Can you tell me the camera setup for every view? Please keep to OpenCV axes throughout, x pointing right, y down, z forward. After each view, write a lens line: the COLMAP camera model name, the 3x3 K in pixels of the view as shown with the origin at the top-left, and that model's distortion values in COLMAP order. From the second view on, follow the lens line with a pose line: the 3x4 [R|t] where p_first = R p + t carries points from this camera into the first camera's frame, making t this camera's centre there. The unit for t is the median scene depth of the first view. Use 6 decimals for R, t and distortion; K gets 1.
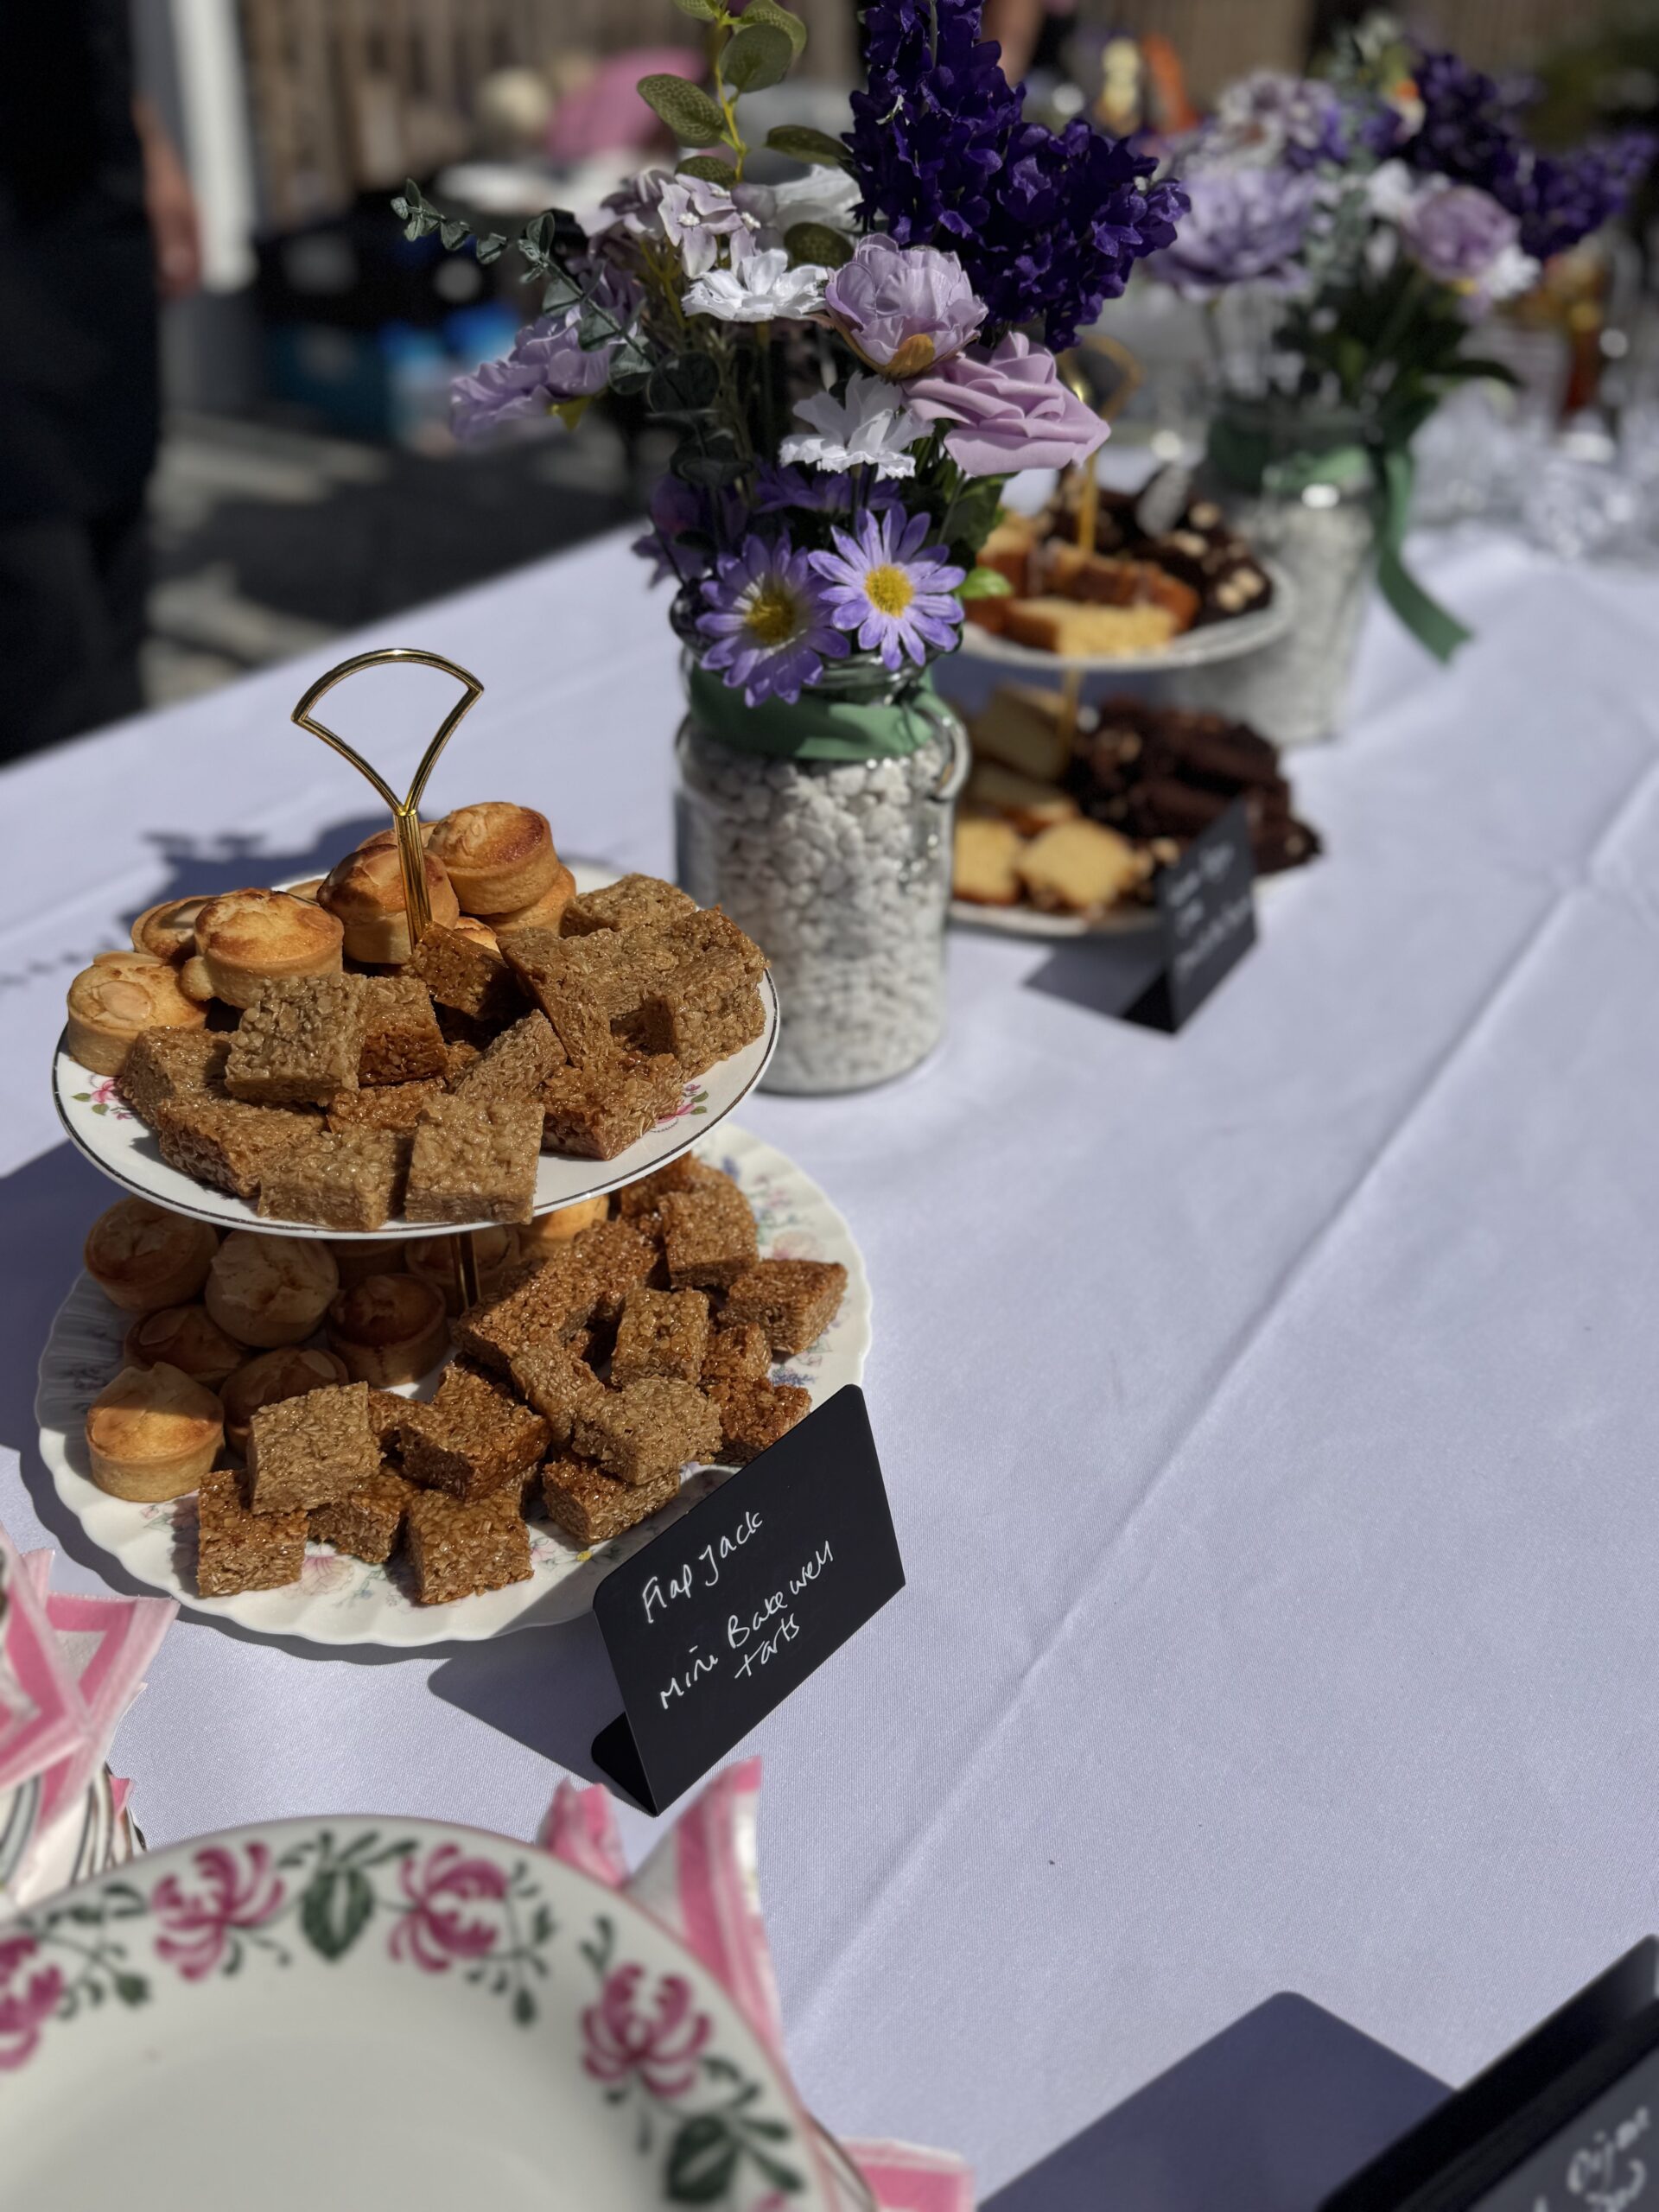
lens RADIAL K [[1732.5, 0, 829.5], [0, 1732.5, 1106.0], [0, 0, 1]] dist [-0.031596, 0.006141]
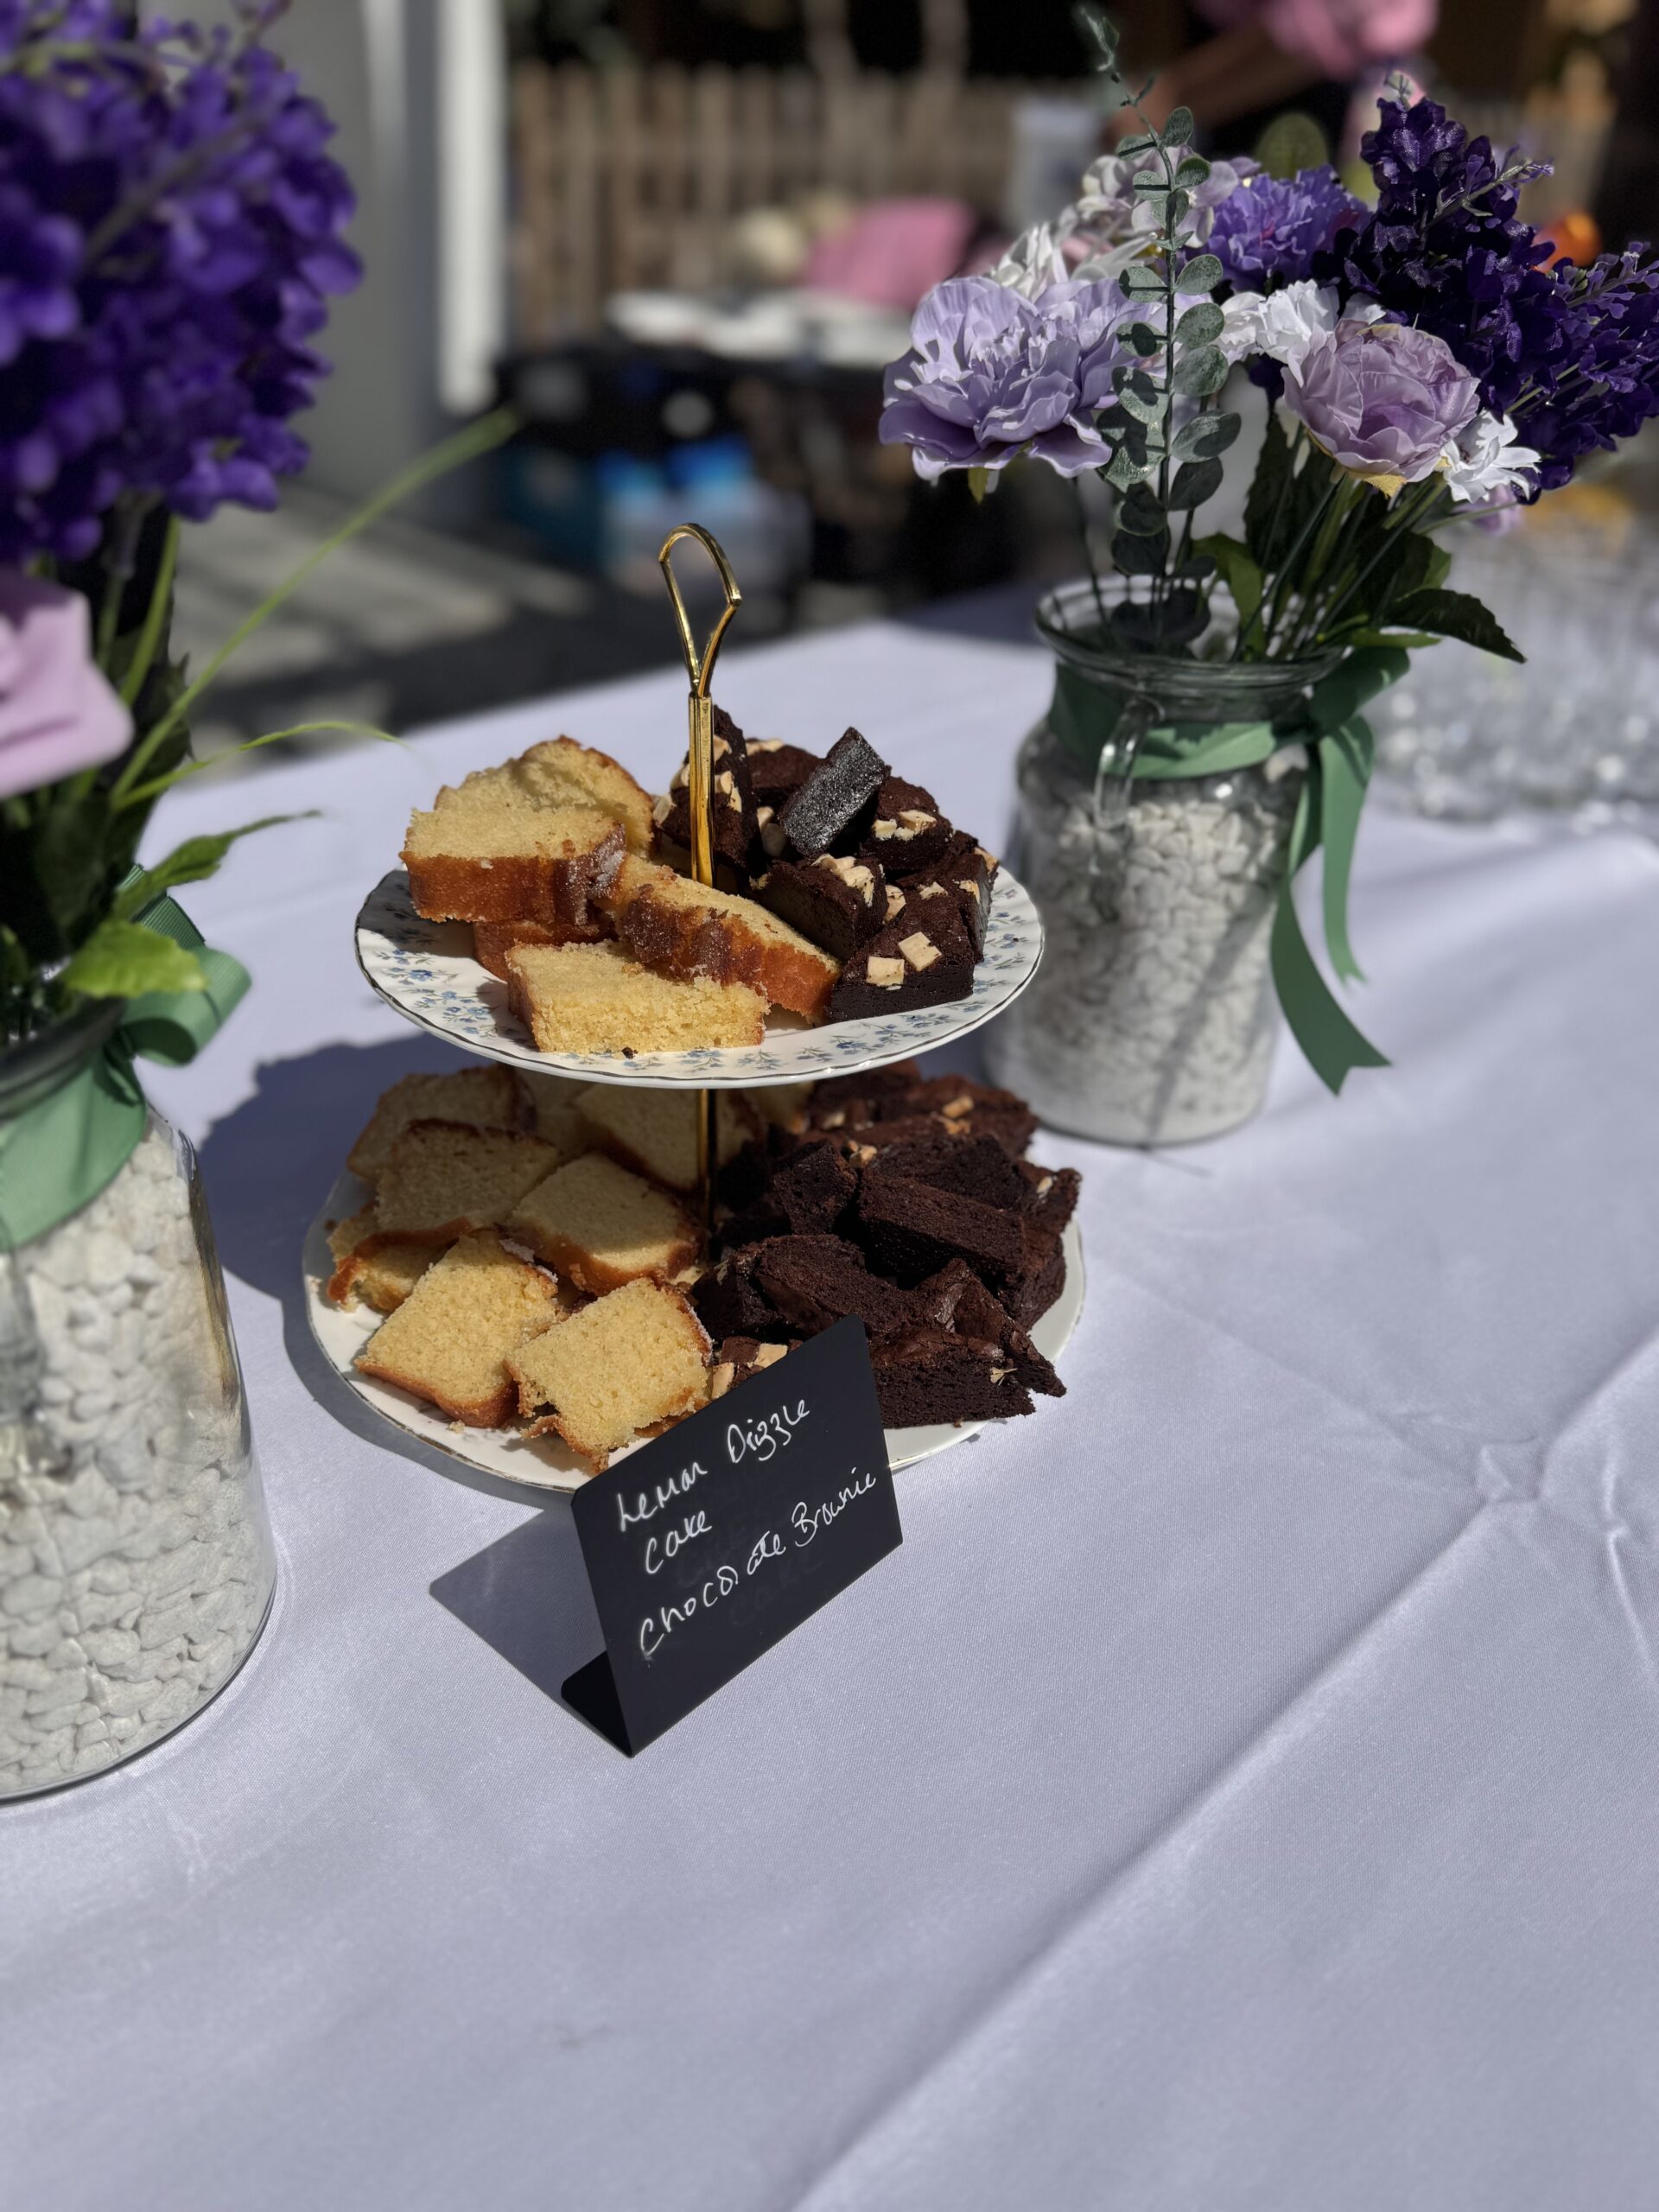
lens RADIAL K [[1707.2, 0, 829.5], [0, 1707.2, 1106.0], [0, 0, 1]] dist [-0.004427, -0.005288]
pose [[0.980603, 0.125462, -0.150586, 0.280148], [-0.136218, 0.988652, -0.063335, -0.191715], [0.140931, 0.082619, 0.986566, 0.387235]]
